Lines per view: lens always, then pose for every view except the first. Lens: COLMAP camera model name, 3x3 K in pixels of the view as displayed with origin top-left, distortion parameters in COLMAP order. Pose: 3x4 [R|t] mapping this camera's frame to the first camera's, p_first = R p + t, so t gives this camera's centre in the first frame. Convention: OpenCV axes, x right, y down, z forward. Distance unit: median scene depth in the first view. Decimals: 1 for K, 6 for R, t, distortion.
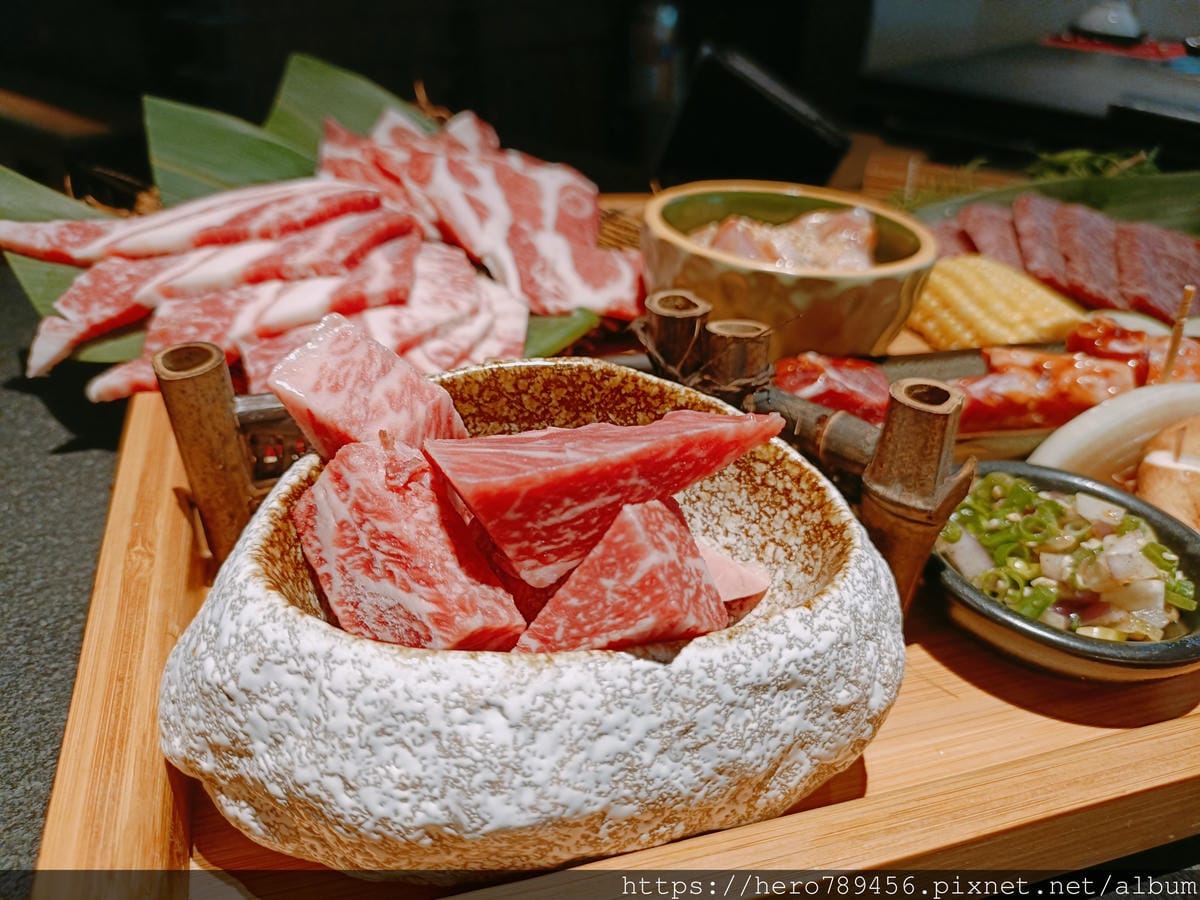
lens RADIAL K [[927.2, 0, 600.0], [0, 927.2, 450.0], [0, 0, 1]] dist [0.096929, -0.161434]
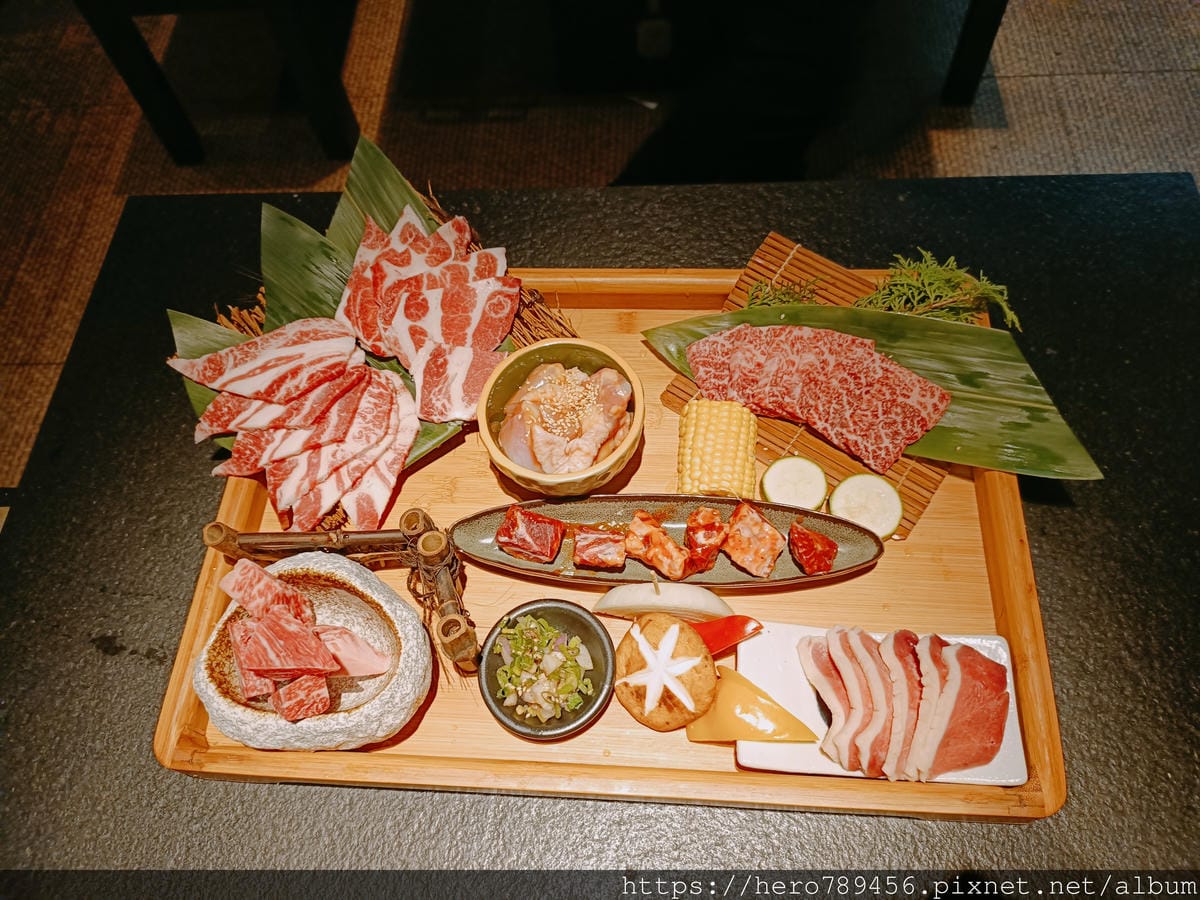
lens RADIAL K [[927.2, 0, 600.0], [0, 927.2, 450.0], [0, 0, 1]] dist [0.096929, -0.161434]
pose [[0.916631, 0.268751, -0.295905, 1.395924], [-0.068855, 0.835345, 0.545398, -1.953299], [0.393759, -0.479554, 0.784208, -0.621775]]
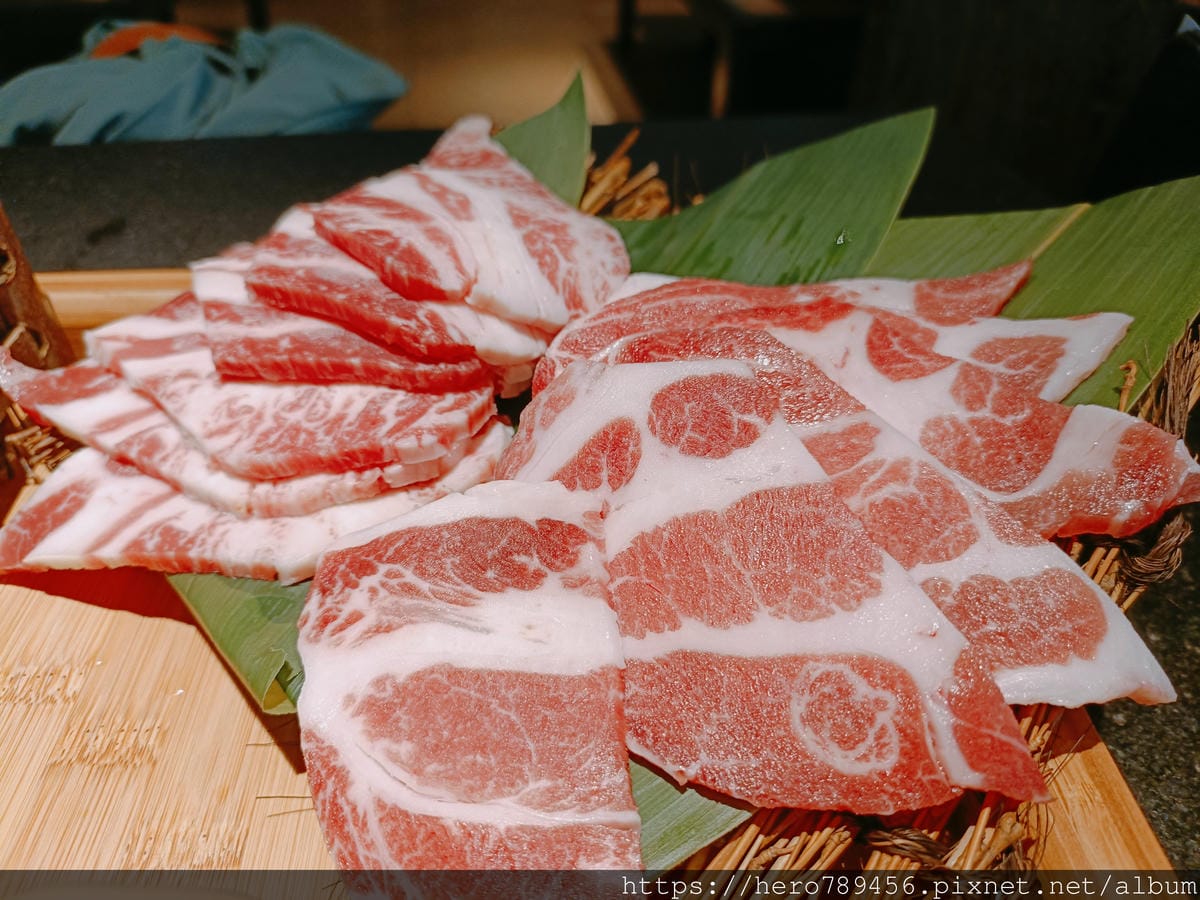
lens RADIAL K [[927.2, 0, 600.0], [0, 927.2, 450.0], [0, 0, 1]] dist [0.096929, -0.161434]
pose [[-0.270273, 0.520023, -0.810265, 0.444422], [-0.502588, 0.641614, 0.579428, -0.977377], [0.821193, 0.563833, 0.087946, 1.769153]]
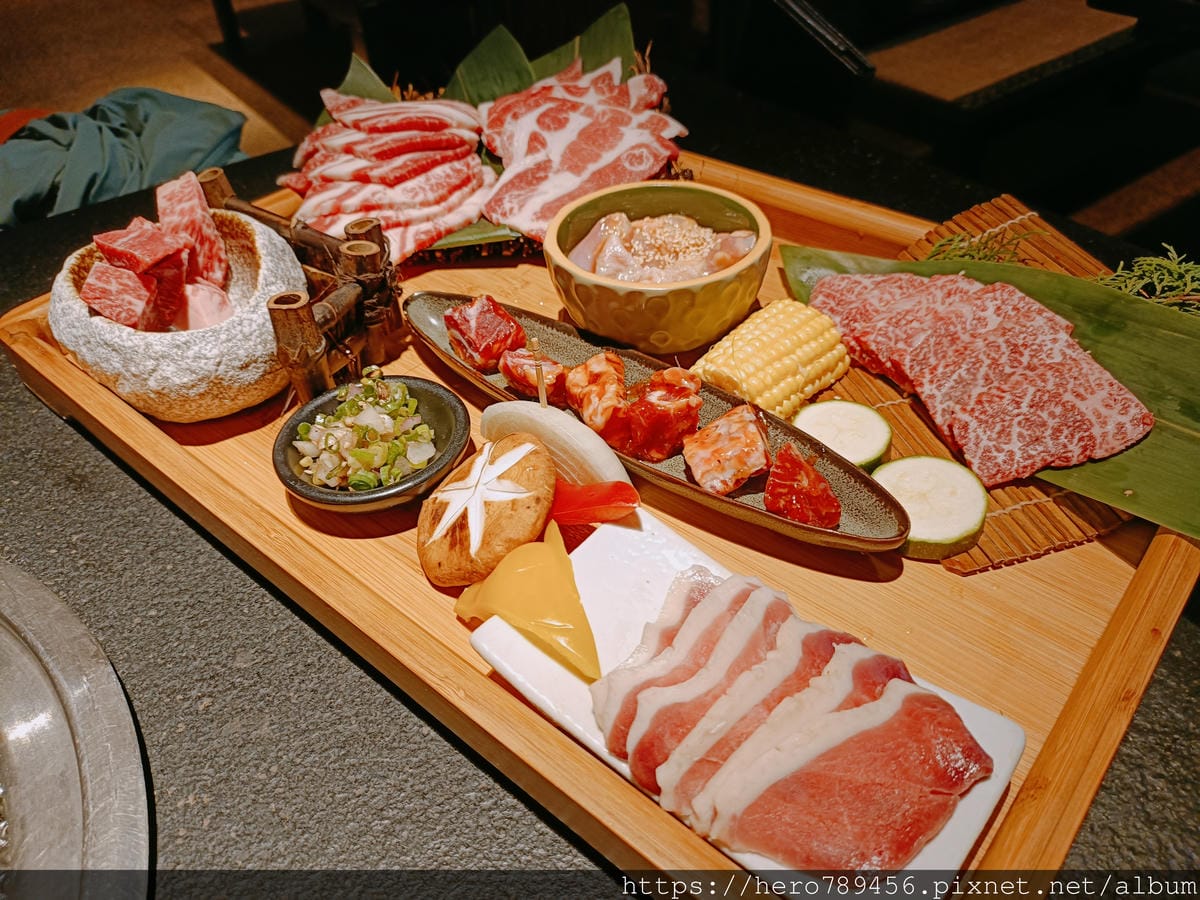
lens RADIAL K [[927.2, 0, 600.0], [0, 927.2, 450.0], [0, 0, 1]] dist [0.096929, -0.161434]
pose [[0.503751, 0.473388, -0.722592, 2.317155], [-0.339683, 0.877646, 0.338160, -0.686450], [0.794261, 0.075103, 0.602917, 0.380804]]
